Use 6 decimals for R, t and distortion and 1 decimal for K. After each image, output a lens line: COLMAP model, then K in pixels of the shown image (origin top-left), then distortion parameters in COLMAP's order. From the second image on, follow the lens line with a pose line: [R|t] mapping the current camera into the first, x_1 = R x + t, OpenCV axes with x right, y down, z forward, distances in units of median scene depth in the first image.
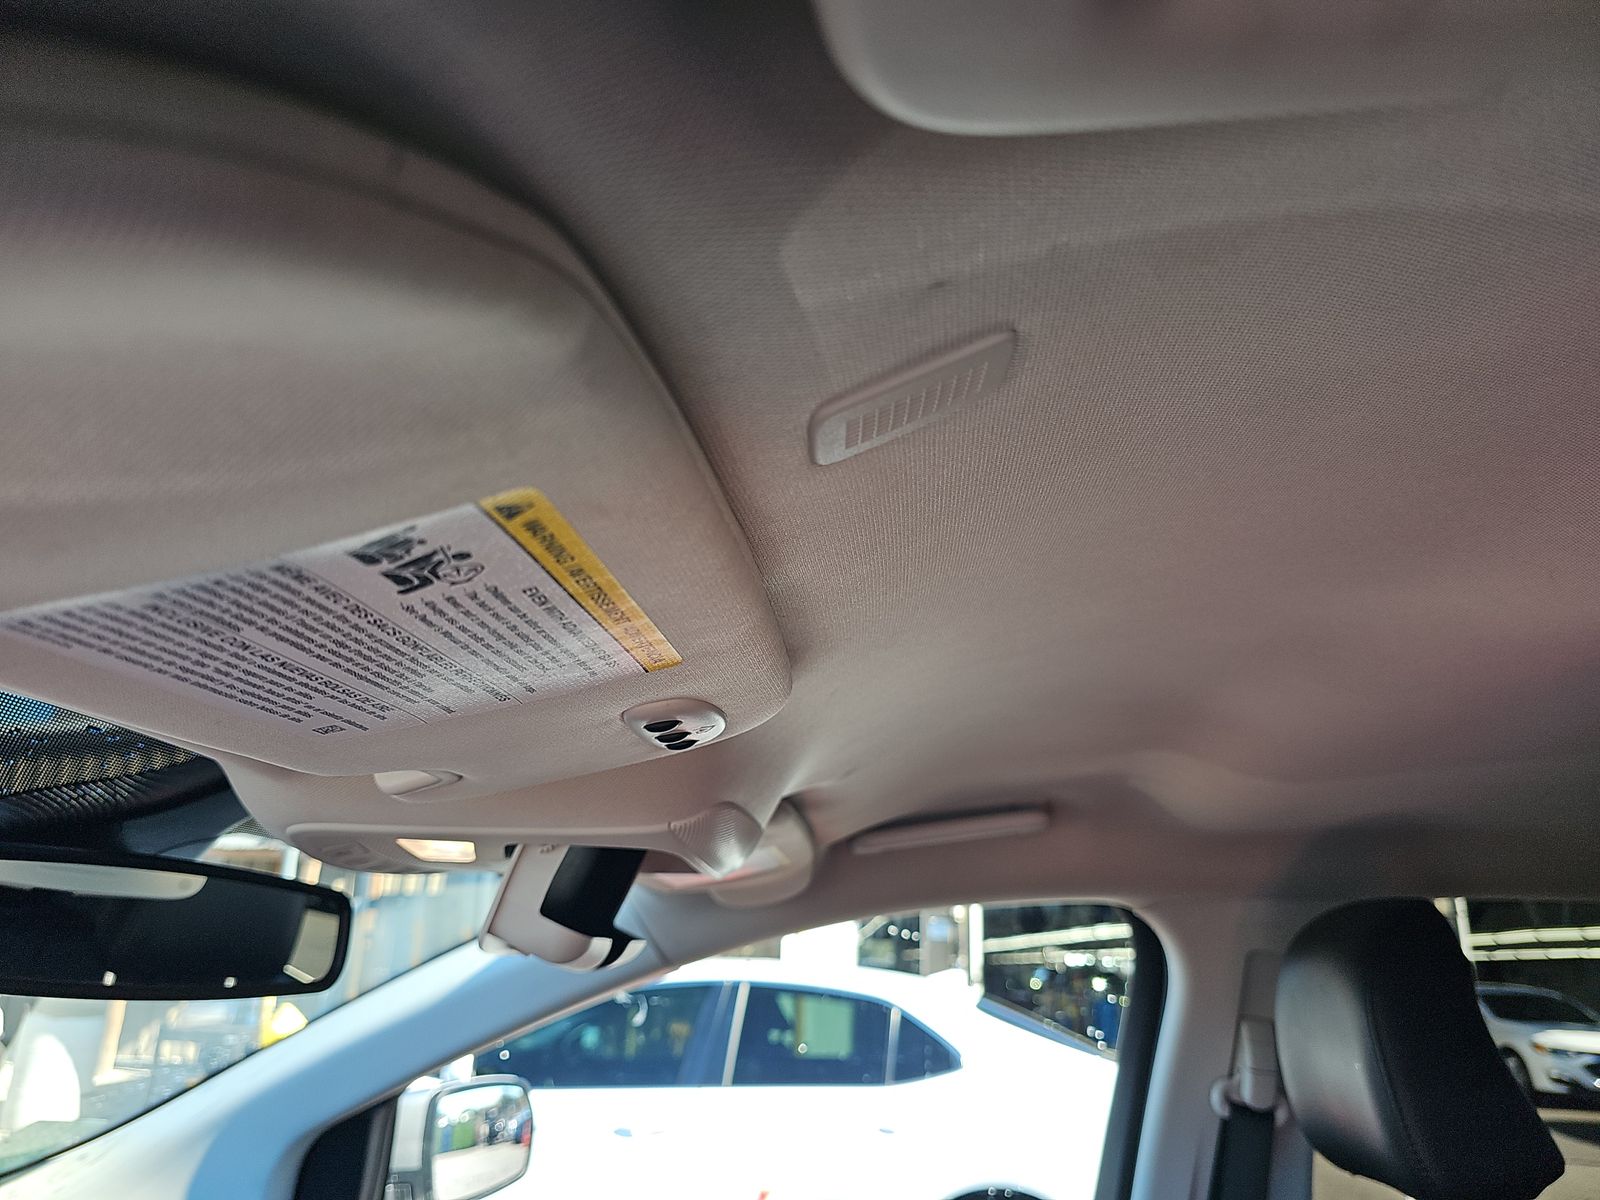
lens RADIAL K [[1079.5, 0, 800.0], [0, 1079.5, 600.0], [0, 0, 1]] dist [0.039292, -0.052303]
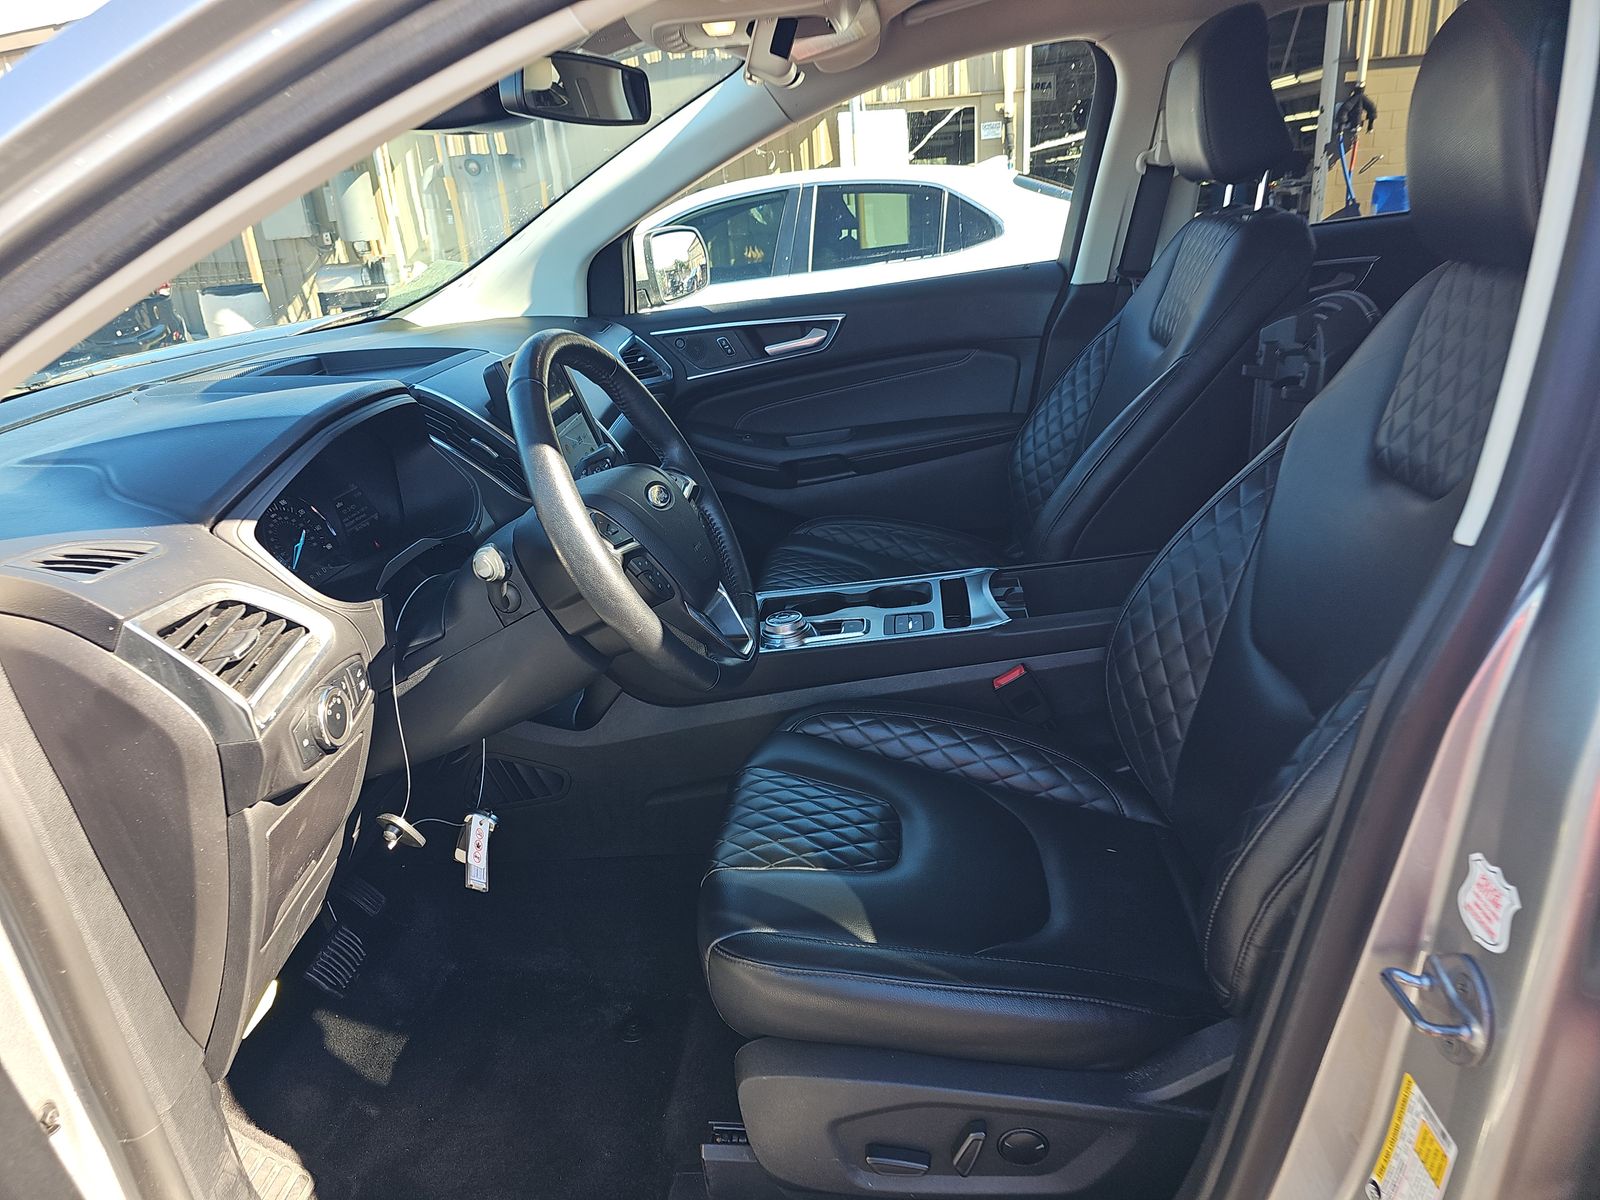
lens RADIAL K [[1079.5, 0, 800.0], [0, 1079.5, 600.0], [0, 0, 1]] dist [0.039292, -0.052303]
pose [[0.993013, -0.086035, -0.080769, -0.038466], [0.117675, 0.773292, 0.623034, -0.096329], [0.008855, -0.628185, 0.778013, -0.611027]]
